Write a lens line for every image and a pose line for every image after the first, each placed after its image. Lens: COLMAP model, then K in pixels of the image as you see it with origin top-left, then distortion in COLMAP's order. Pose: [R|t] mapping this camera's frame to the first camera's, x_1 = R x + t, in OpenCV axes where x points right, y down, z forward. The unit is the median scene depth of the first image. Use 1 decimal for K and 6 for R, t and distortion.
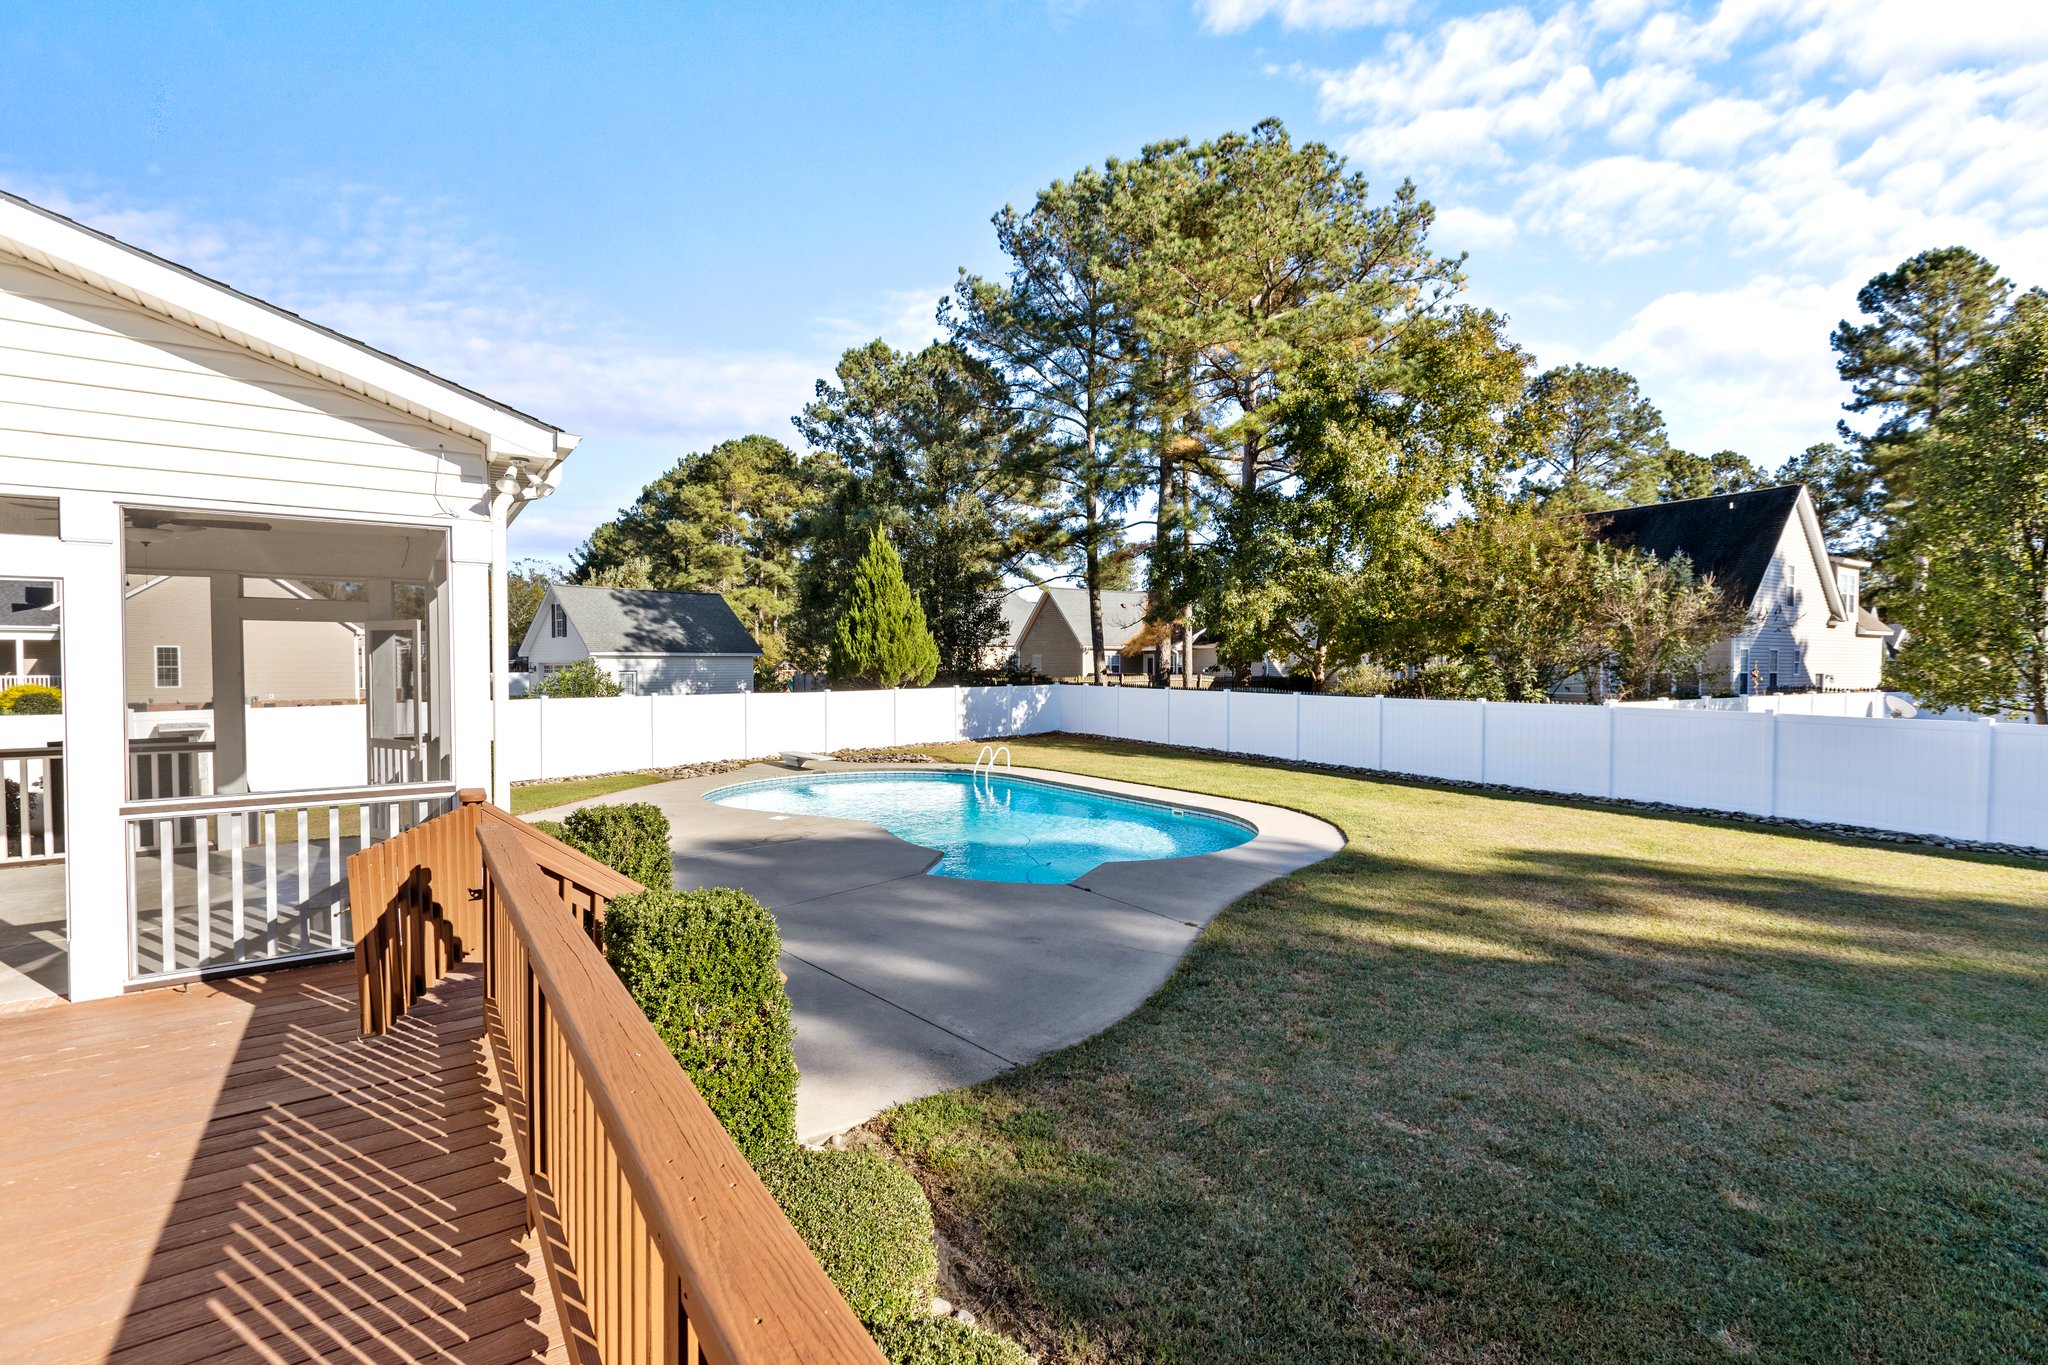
lens RADIAL K [[909.4, 0, 1030.1], [0, 909.4, 686.7], [0, 0, 1]] dist [0.000869, -0.000048]
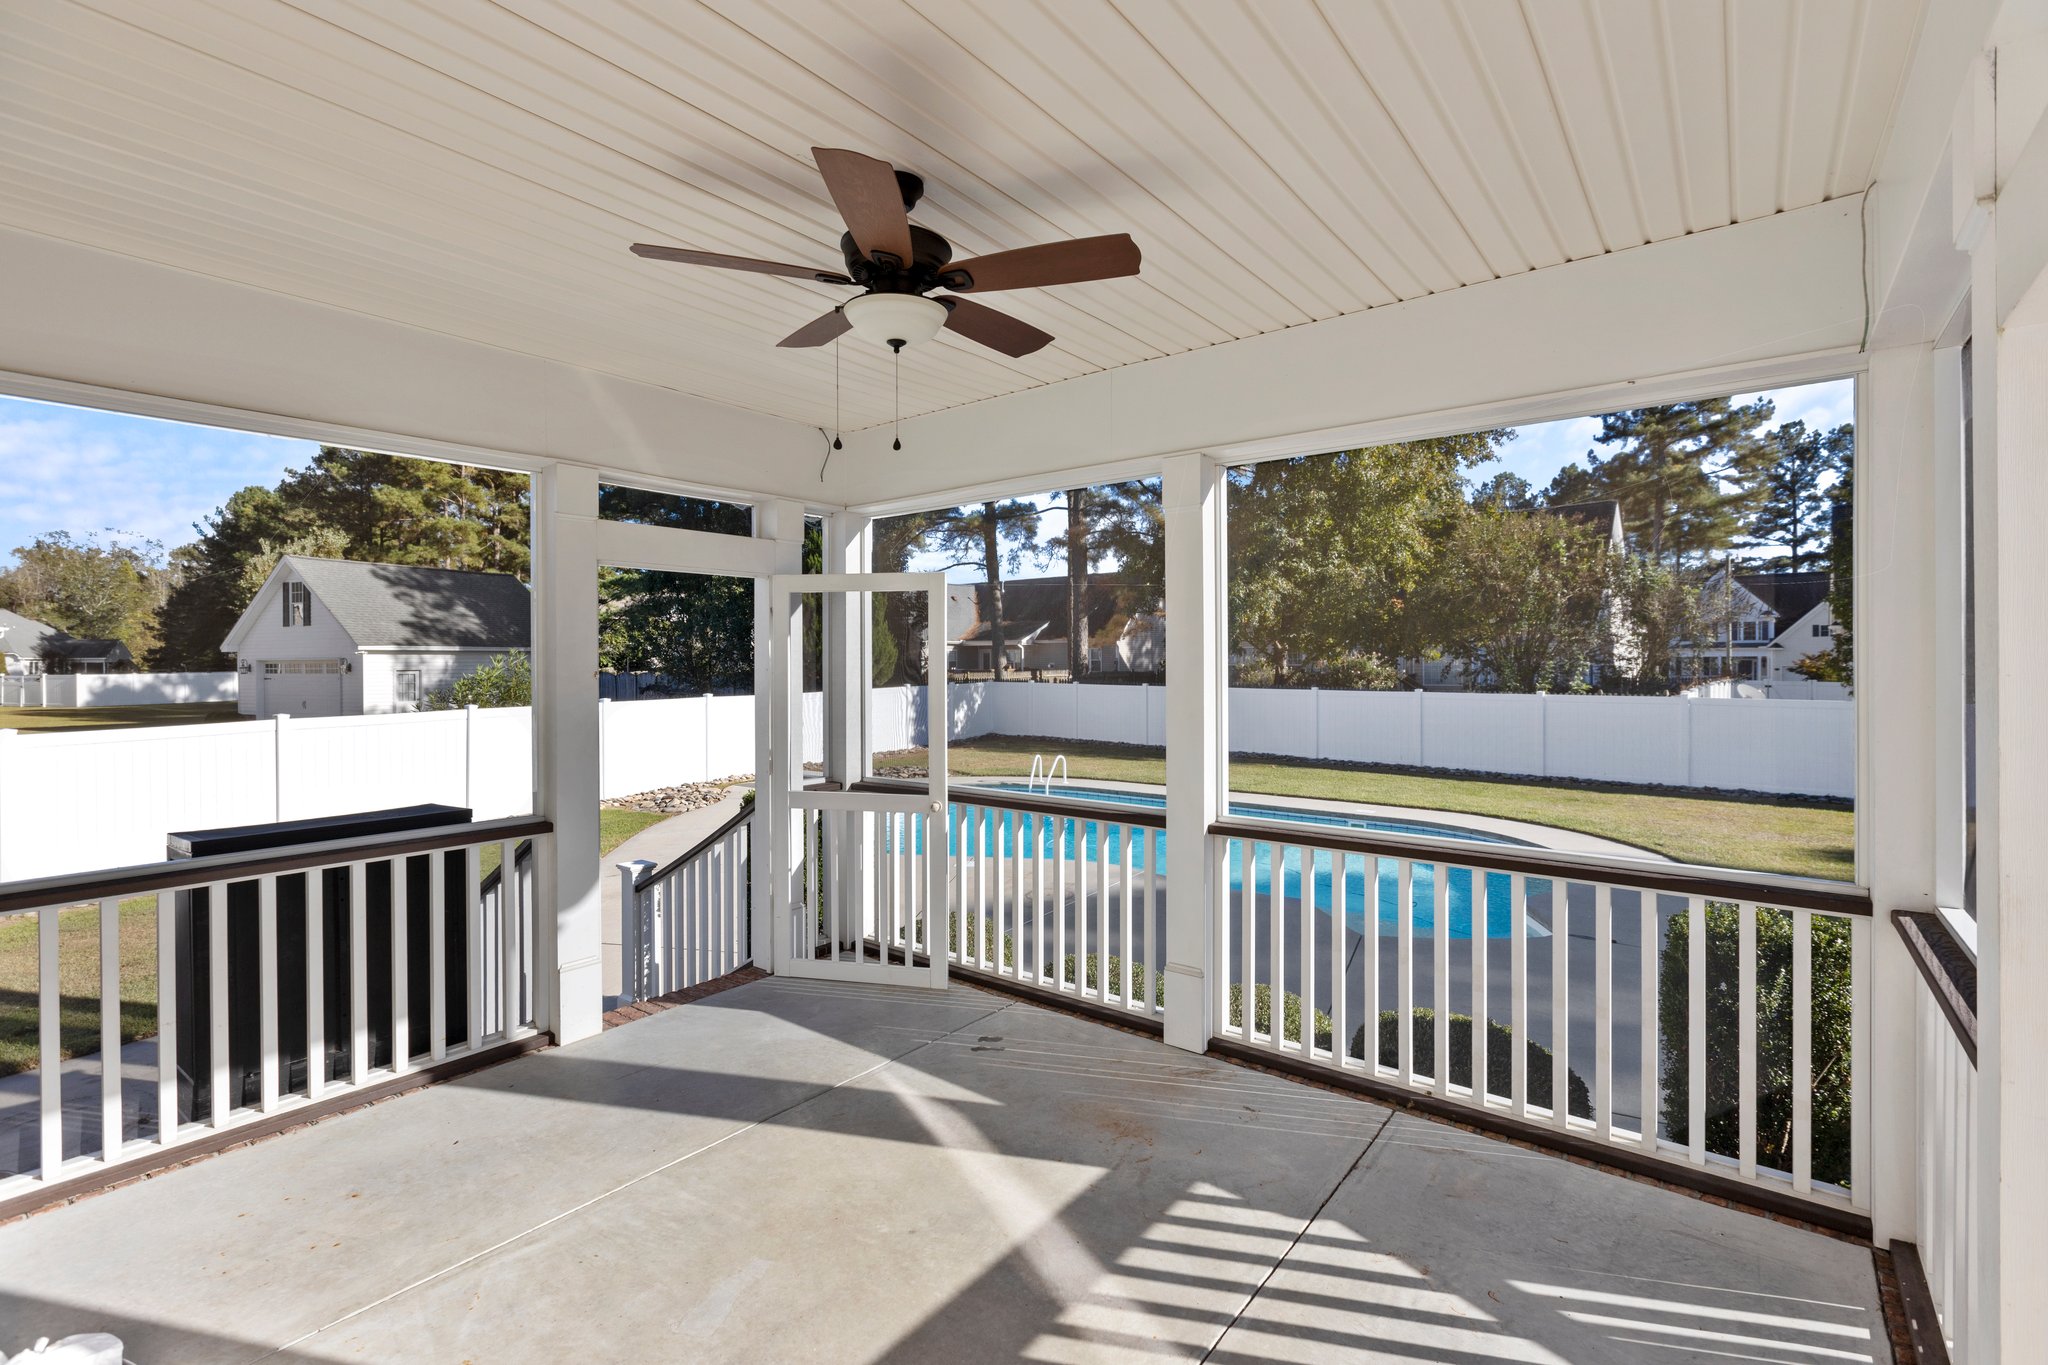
lens RADIAL K [[909.4, 0, 1030.1], [0, 909.4, 686.7], [0, 0, 1]] dist [0.000869, -0.000048]
pose [[0.954724, -0.012428, 0.297233, -0.178163], [0.011046, 0.999919, 0.006329, -0.002669], [-0.297288, -0.002760, 0.954784, 0.106851]]
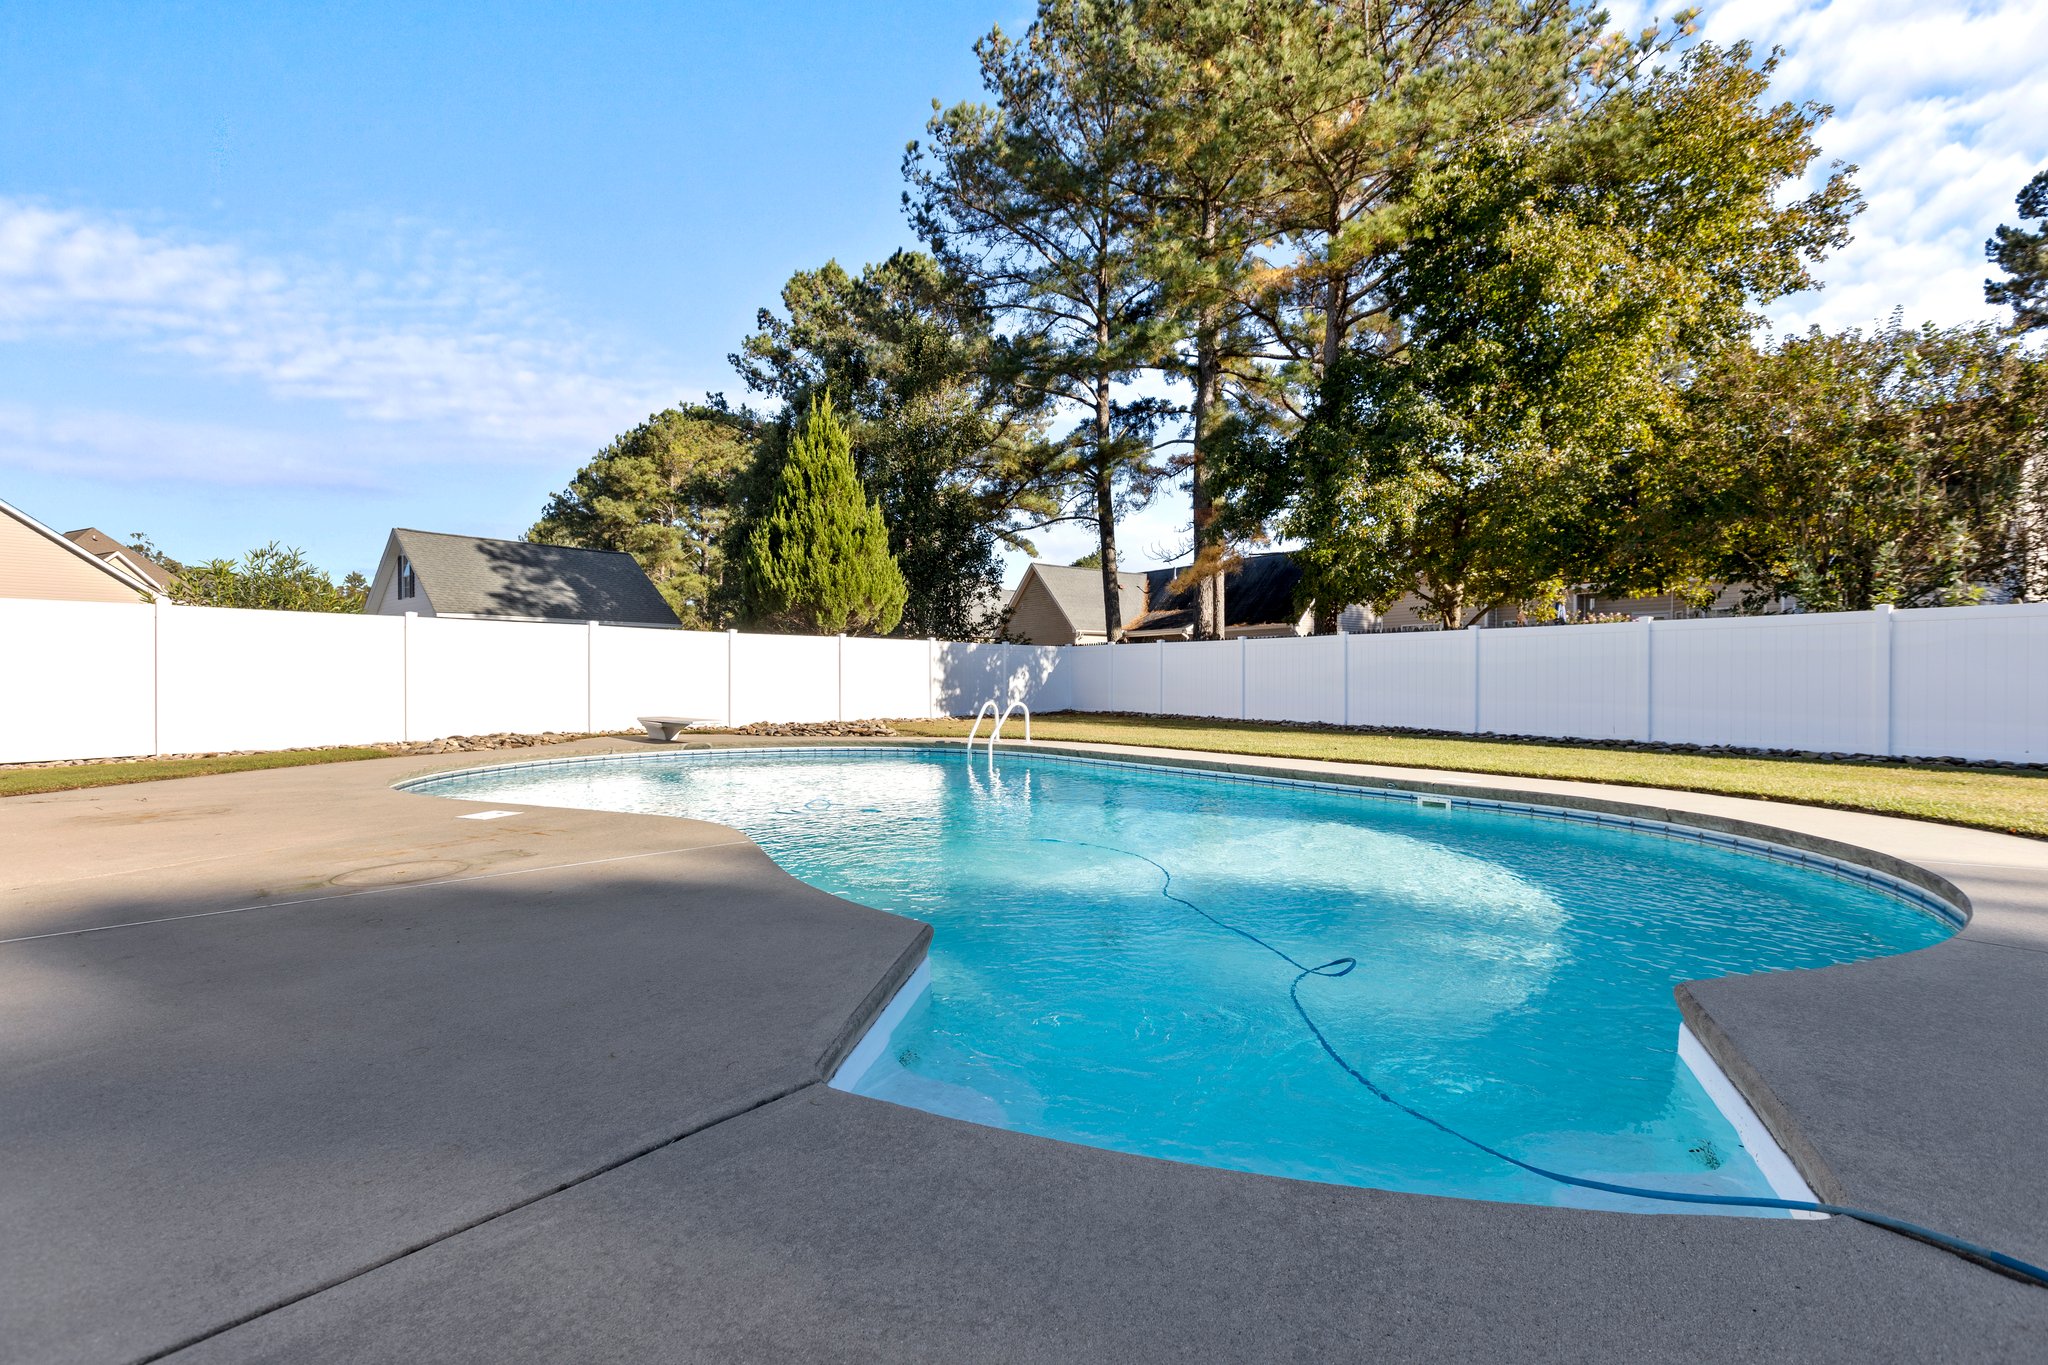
lens RADIAL K [[924.9, 0, 1034.9], [0, 924.9, 691.6], [0, 0, 1]] dist [0.111943, -0.074010]
pose [[0.999624, -0.002993, 0.027238, -0.015578], [0.003561, 0.999777, -0.020817, 0.044583], [-0.027170, 0.020906, 0.999412, 0.215387]]
